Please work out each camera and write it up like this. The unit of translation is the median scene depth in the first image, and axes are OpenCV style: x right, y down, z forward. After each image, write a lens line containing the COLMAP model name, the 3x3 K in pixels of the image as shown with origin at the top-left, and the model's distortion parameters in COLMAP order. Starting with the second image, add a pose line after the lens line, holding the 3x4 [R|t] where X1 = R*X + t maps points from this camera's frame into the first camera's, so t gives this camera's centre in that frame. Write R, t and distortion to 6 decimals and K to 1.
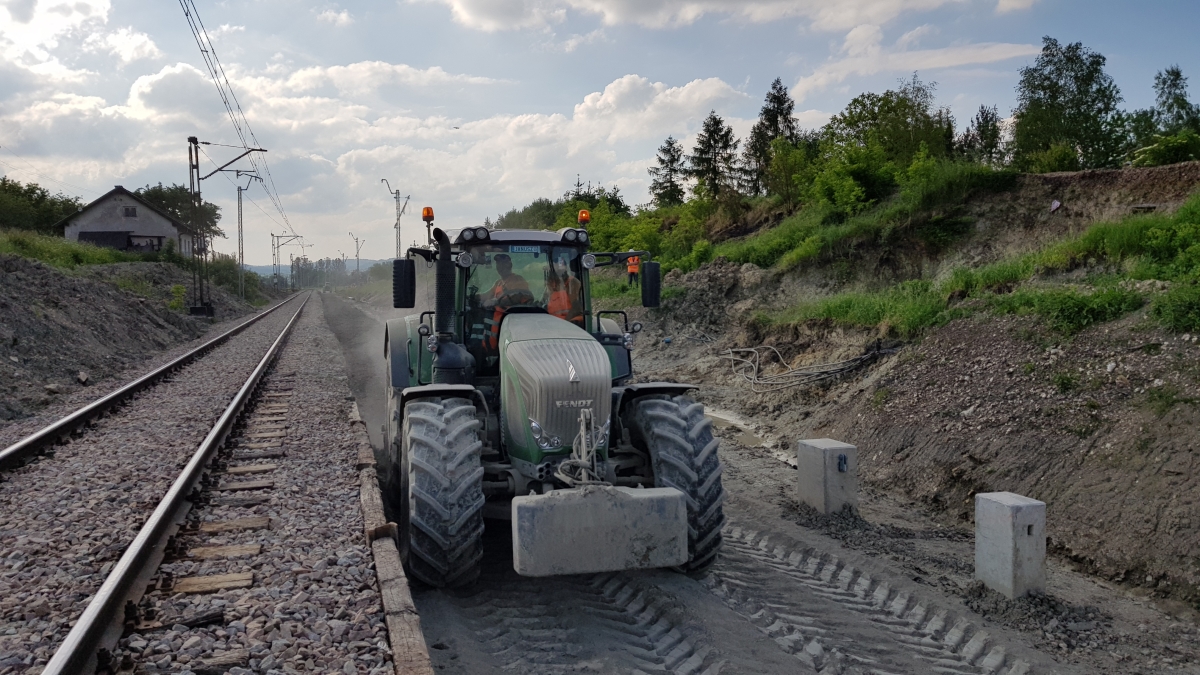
lens RADIAL K [[948.1, 0, 598.1], [0, 948.1, 337.6], [0, 0, 1]] dist [0.070220, 0.001815]
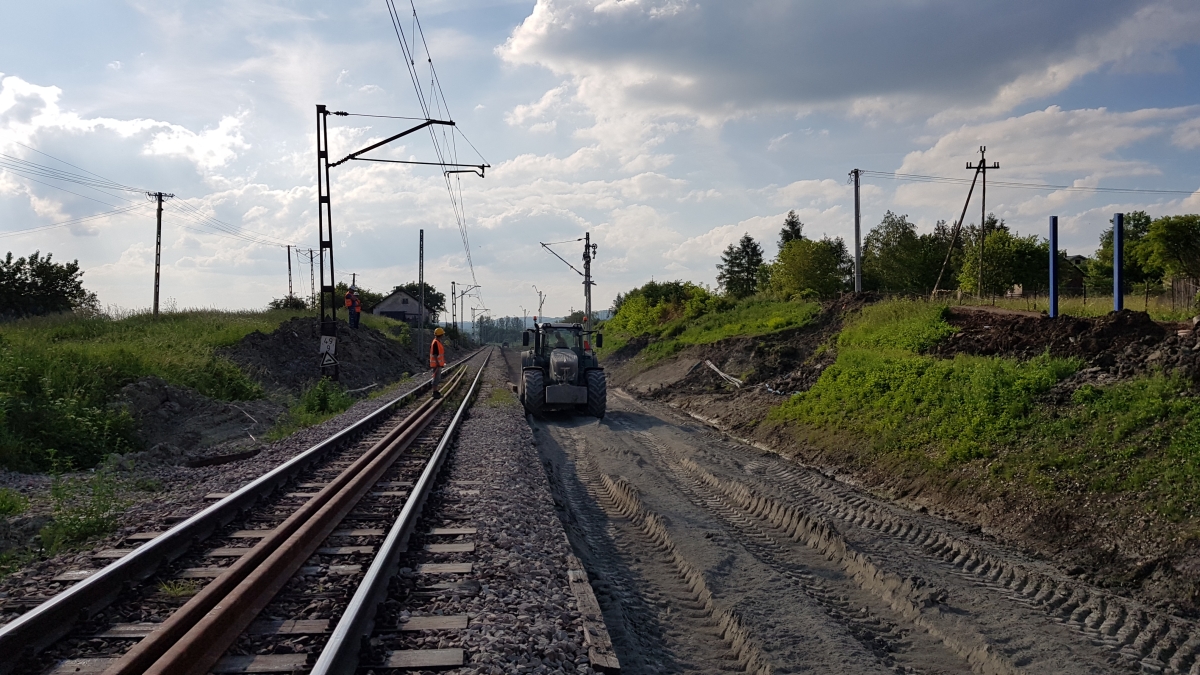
lens RADIAL K [[948.1, 0, 601.9], [0, 948.1, 338.5], [0, 0, 1]] dist [0.070220, 0.001815]
pose [[0.984431, 0.013023, -0.175288, 0.174377], [-0.023617, 0.998009, -0.058488, 0.033848], [0.174177, 0.061717, 0.982778, -0.599791]]
